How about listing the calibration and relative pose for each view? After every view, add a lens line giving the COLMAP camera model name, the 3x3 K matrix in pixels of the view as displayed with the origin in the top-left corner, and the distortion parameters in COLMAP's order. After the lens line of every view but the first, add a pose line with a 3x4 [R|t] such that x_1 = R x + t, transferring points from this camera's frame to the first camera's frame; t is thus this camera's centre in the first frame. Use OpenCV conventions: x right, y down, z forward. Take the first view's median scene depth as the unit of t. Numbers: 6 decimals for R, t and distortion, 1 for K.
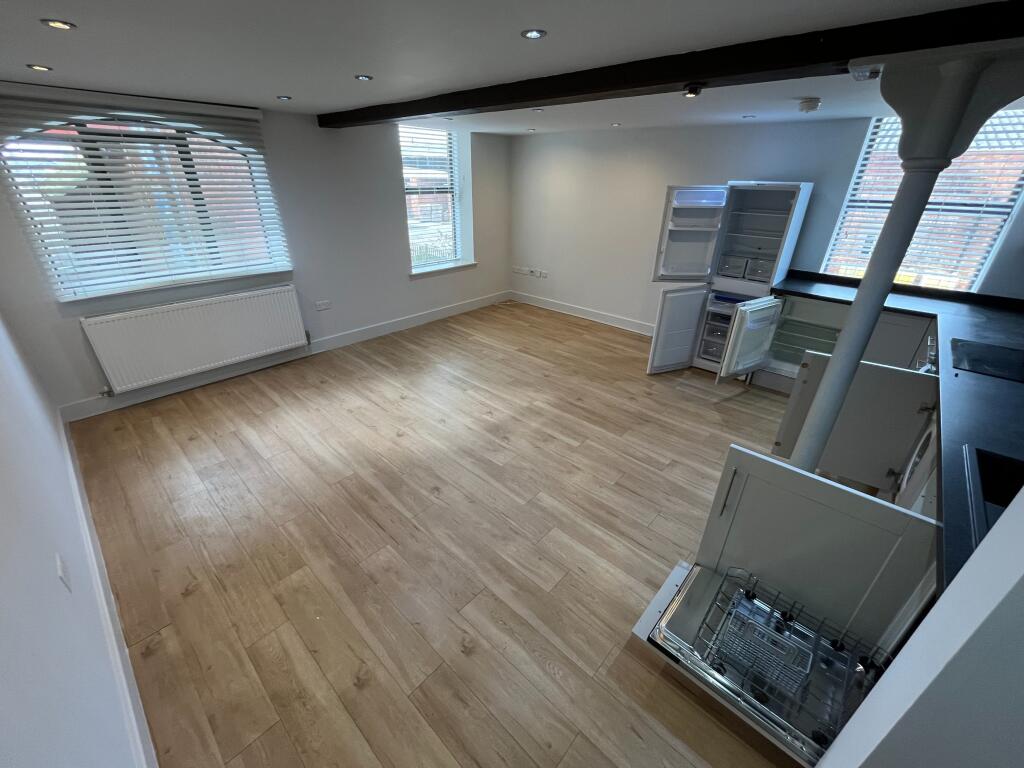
lens RADIAL K [[413.4, 0, 507.8], [0, 413.4, 384.2], [0, 0, 1]] dist [-0.002152, -0.000154]
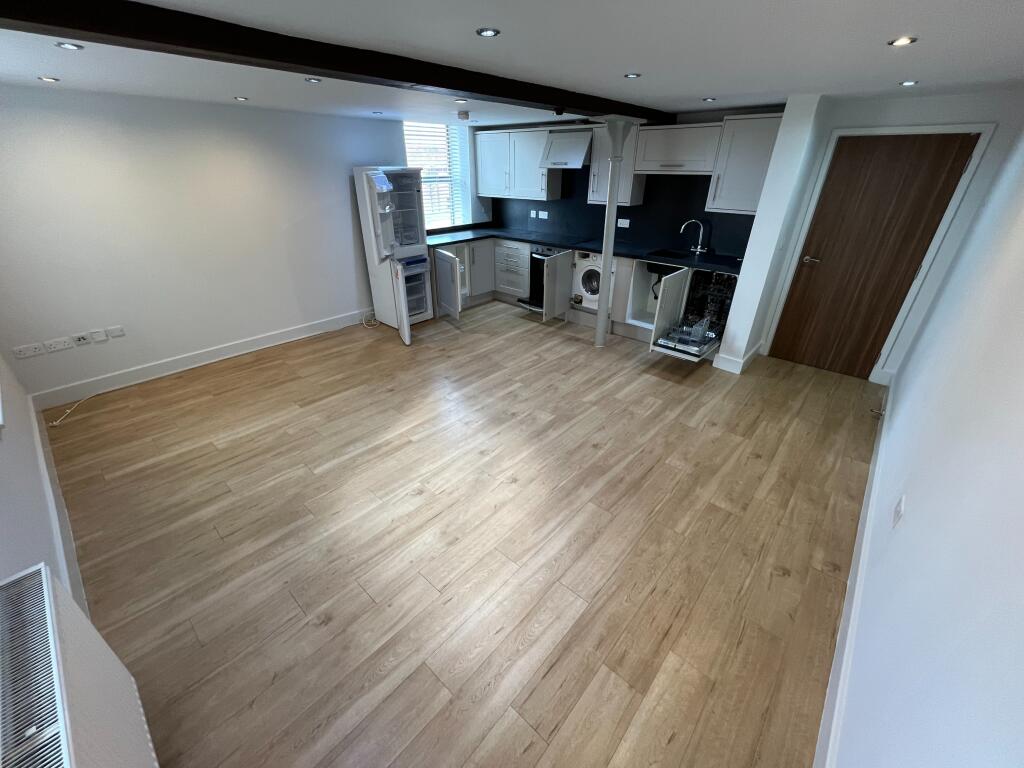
lens RADIAL K [[413.4, 0, 507.8], [0, 413.4, 384.2], [0, 0, 1]] dist [-0.002152, -0.000154]
pose [[-0.010192, -0.481873, 0.876182, -0.850650], [0.448013, 0.781160, 0.434825, -0.378621], [-0.893969, 0.396973, 0.207923, 0.710684]]
